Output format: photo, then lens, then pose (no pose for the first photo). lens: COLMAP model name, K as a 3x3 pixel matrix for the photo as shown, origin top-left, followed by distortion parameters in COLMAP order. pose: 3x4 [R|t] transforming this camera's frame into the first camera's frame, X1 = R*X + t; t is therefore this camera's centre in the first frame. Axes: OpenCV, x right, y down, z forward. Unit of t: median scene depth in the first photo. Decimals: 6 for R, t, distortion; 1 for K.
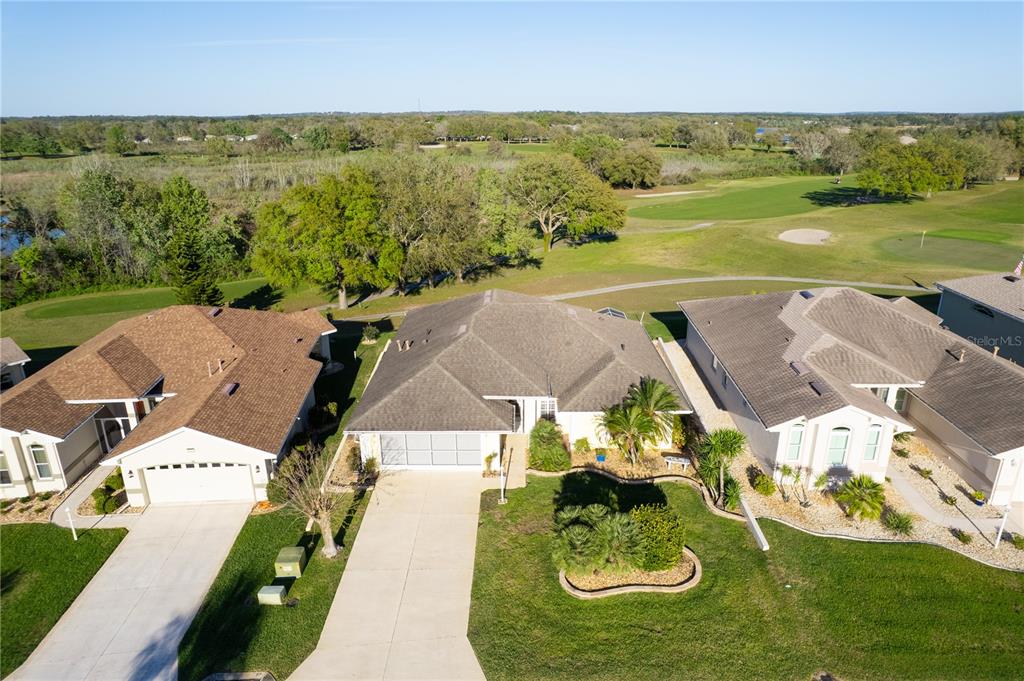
lens RADIAL K [[667.0, 0, 519.4], [0, 667.0, 342.6], [0, 0, 1]] dist [-0.030952, 0.004474]
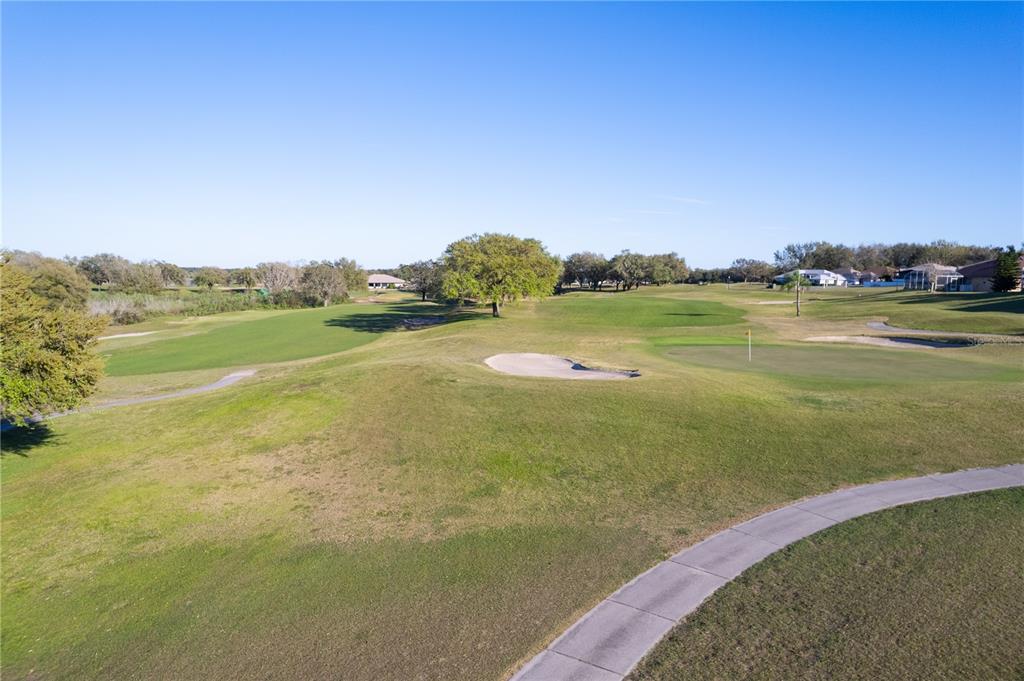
lens RADIAL K [[661.5, 0, 512.0], [0, 661.5, 340.5], [0, 0, 1]] dist [-0.038516, 0.000969]
pose [[0.674824, -0.063416, 0.735249, 0.186091], [0.230657, 0.964511, -0.128512, -0.297703], [-0.701006, 0.256313, 0.665503, 1.699365]]
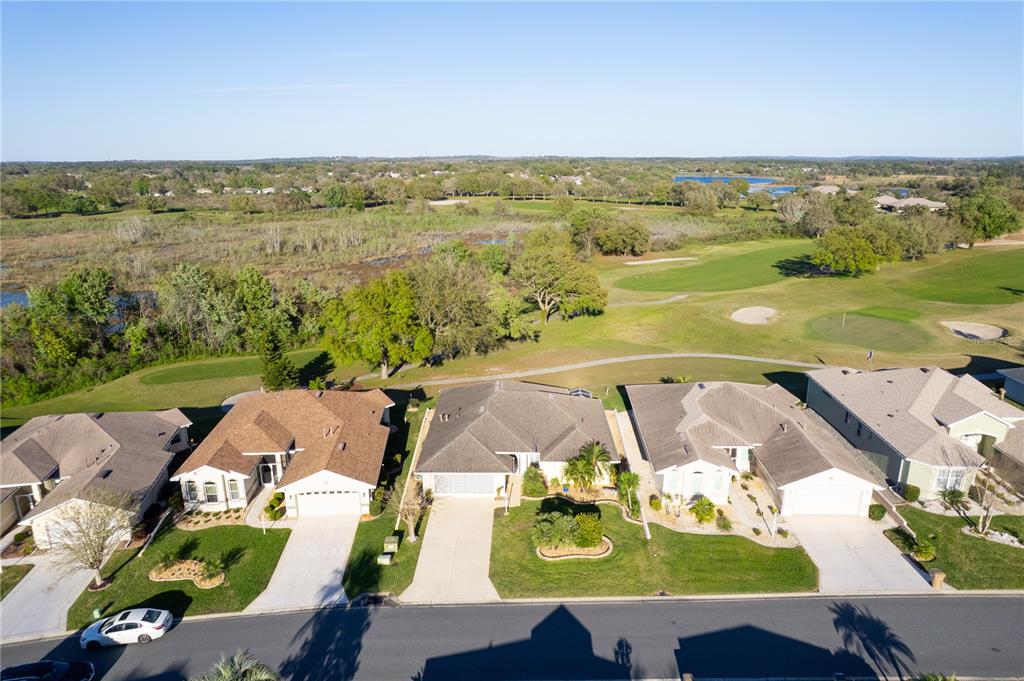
lens RADIAL K [[676.5, 0, 512.0], [0, 676.5, 340.5], [0, 0, 1]] dist [-0.039529, -0.000133]
pose [[0.999830, 0.001336, -0.018390, 0.015600], [-0.002521, 0.997912, -0.064542, -0.075412], [0.018266, 0.064577, 0.997746, -0.596976]]
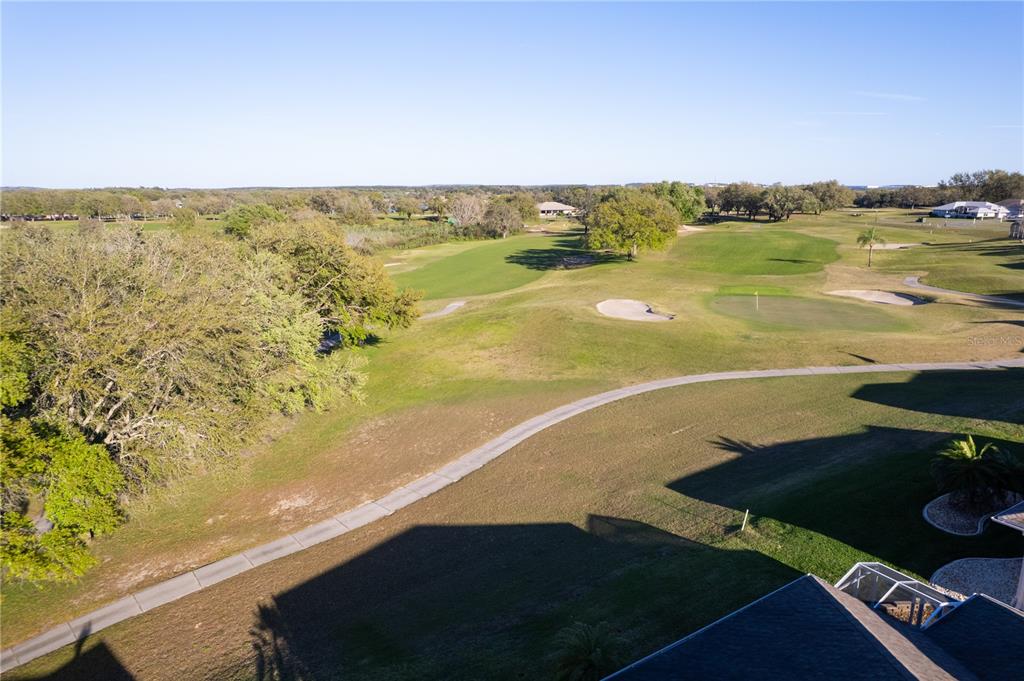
lens RADIAL K [[661.5, 0, 512.0], [0, 661.5, 340.5], [0, 0, 1]] dist [-0.038516, 0.000969]
pose [[0.841631, -0.125043, 0.525377, -0.294937], [0.180018, 0.982145, -0.054623, -0.252352], [-0.509167, 0.140550, 0.849114, 0.935398]]
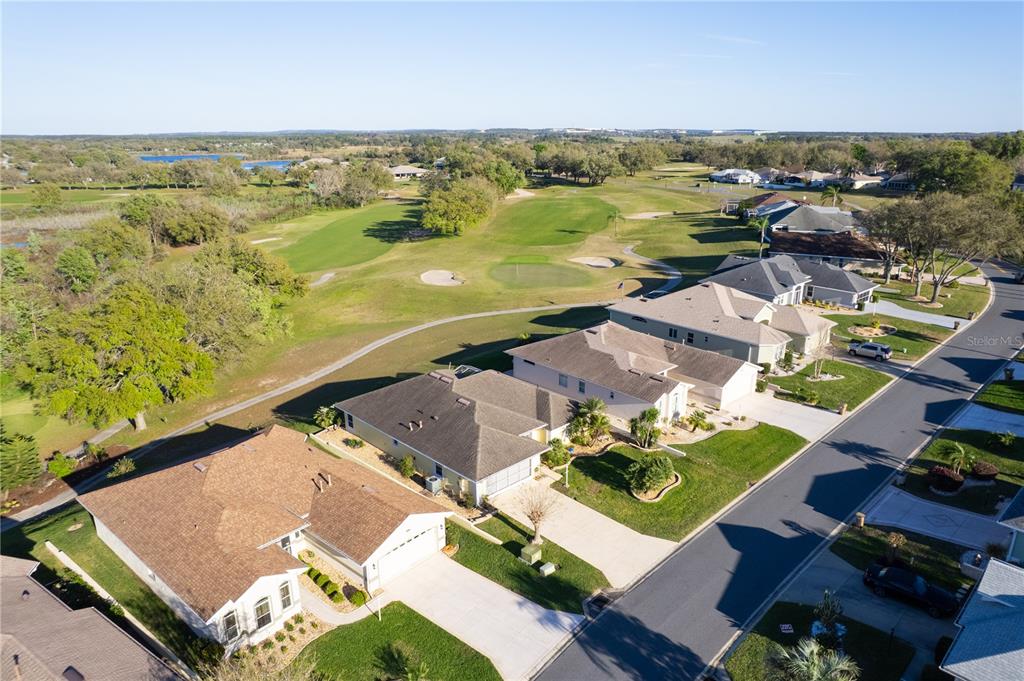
lens RADIAL K [[676.5, 0, 512.0], [0, 676.5, 340.5], [0, 0, 1]] dist [-0.039529, -0.000133]
pose [[0.718588, -0.211540, 0.662481, -0.930425], [0.230781, 0.971167, 0.059782, -0.208177], [-0.656027, 0.109929, 0.746689, -0.211989]]
